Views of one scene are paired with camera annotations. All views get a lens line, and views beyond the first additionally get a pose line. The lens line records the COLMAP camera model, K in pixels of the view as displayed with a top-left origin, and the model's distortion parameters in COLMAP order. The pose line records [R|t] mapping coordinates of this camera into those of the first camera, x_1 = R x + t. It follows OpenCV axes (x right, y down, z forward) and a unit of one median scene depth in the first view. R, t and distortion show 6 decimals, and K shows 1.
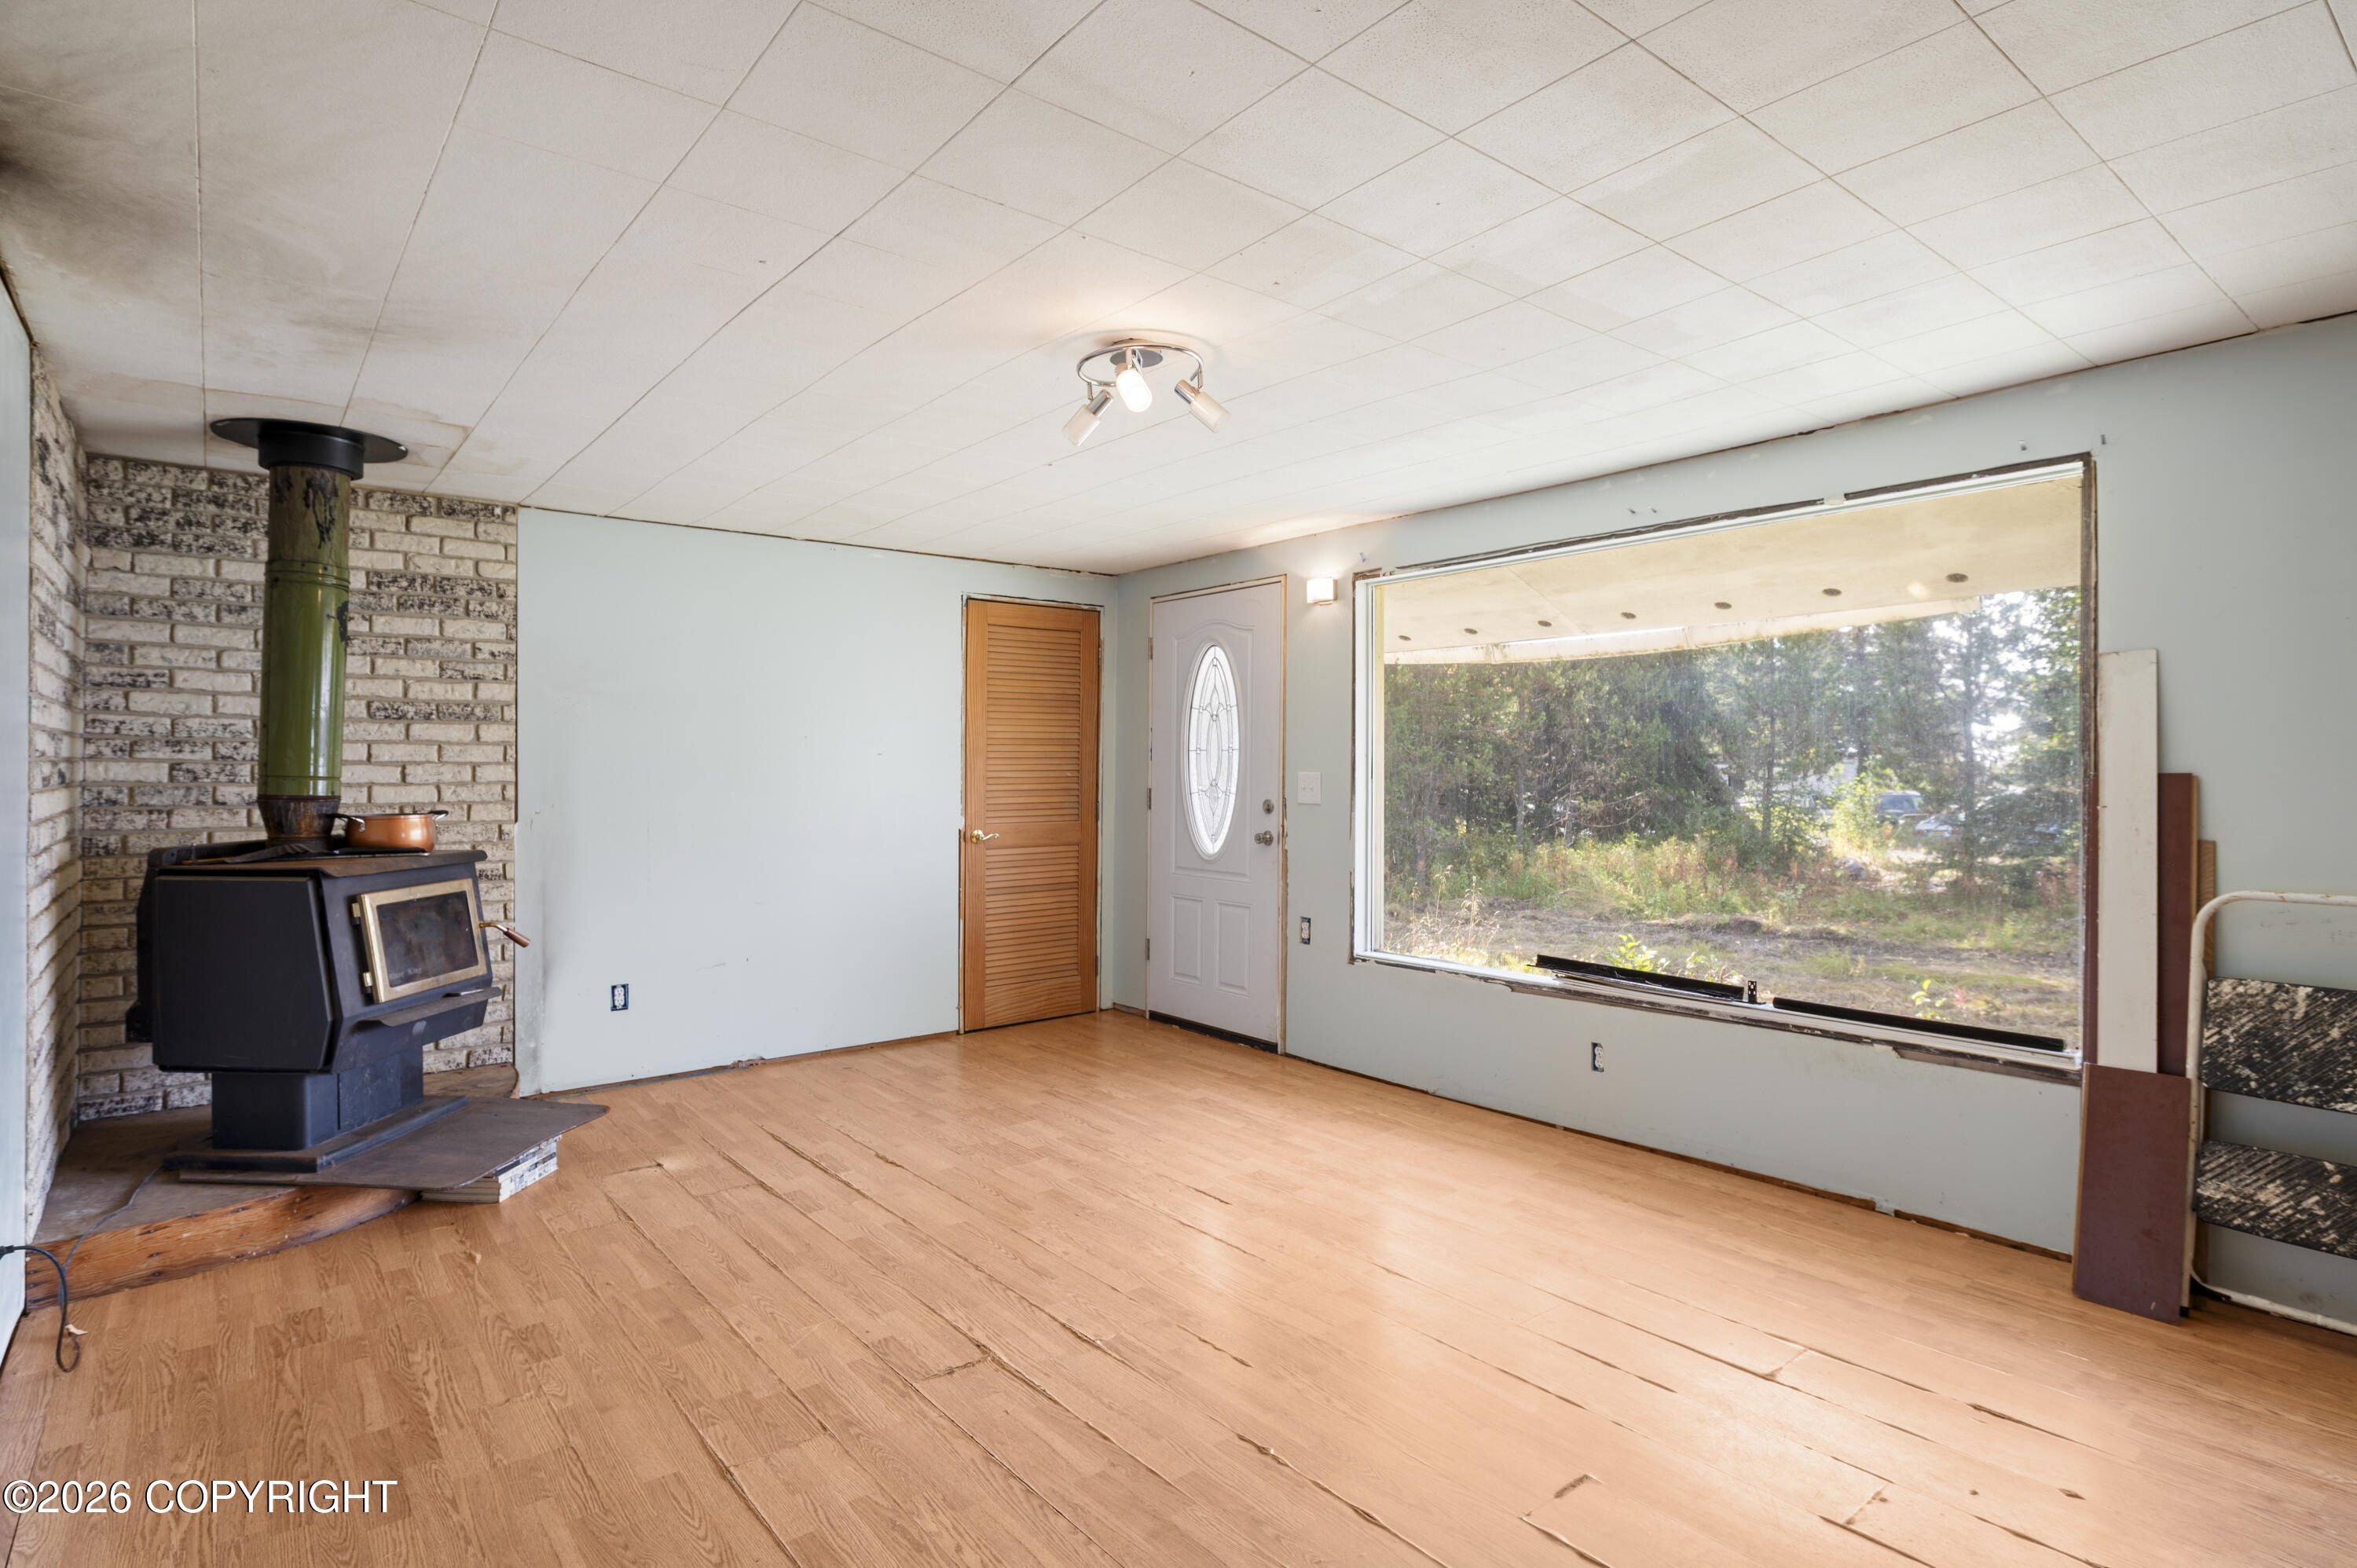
lens RADIAL K [[1206.7, 0, 1168.5], [0, 1206.7, 777.9], [0, 0, 1]] dist [-0.005442, 0.000308]
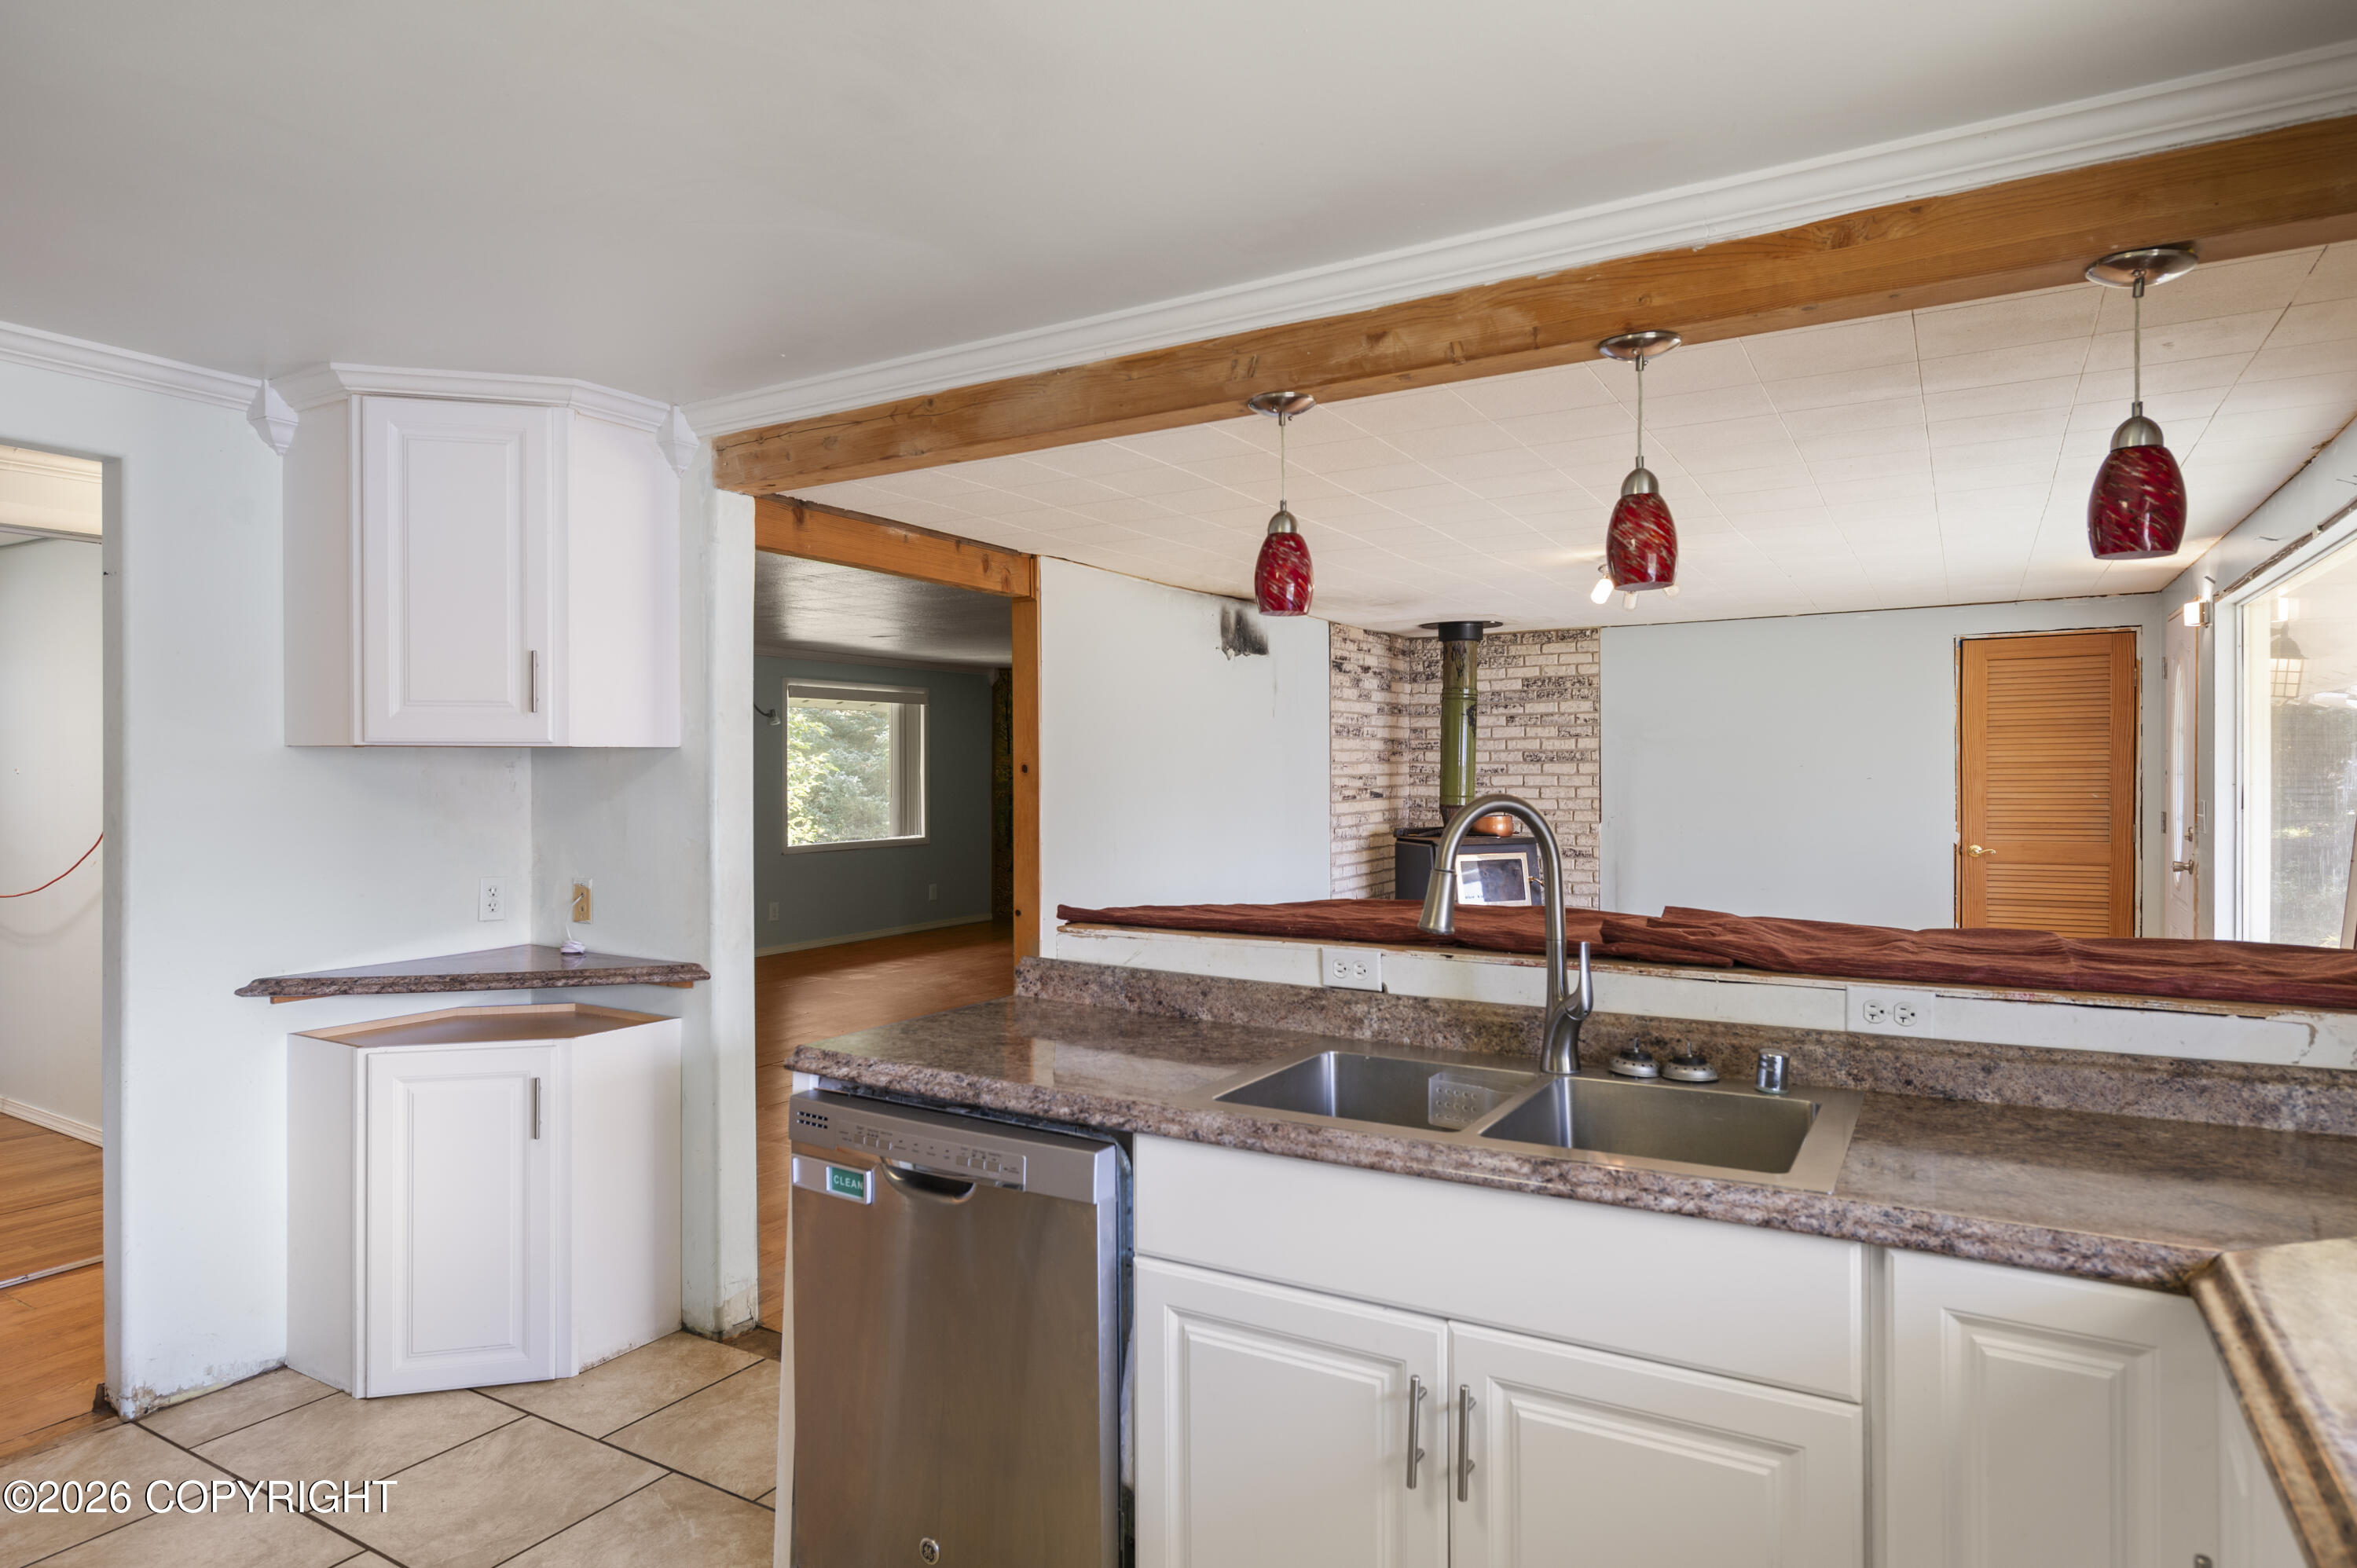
lens RADIAL K [[1345.6, 0, 1172.9], [0, 1345.6, 777.2], [0, 0, 1]] dist [0.000989, 0.000032]
pose [[0.353562, 0.002403, -0.935408, 0.967895], [0.000082, 0.999997, 0.002600, -0.029959], [0.935411, -0.000996, 0.353560, -0.180081]]
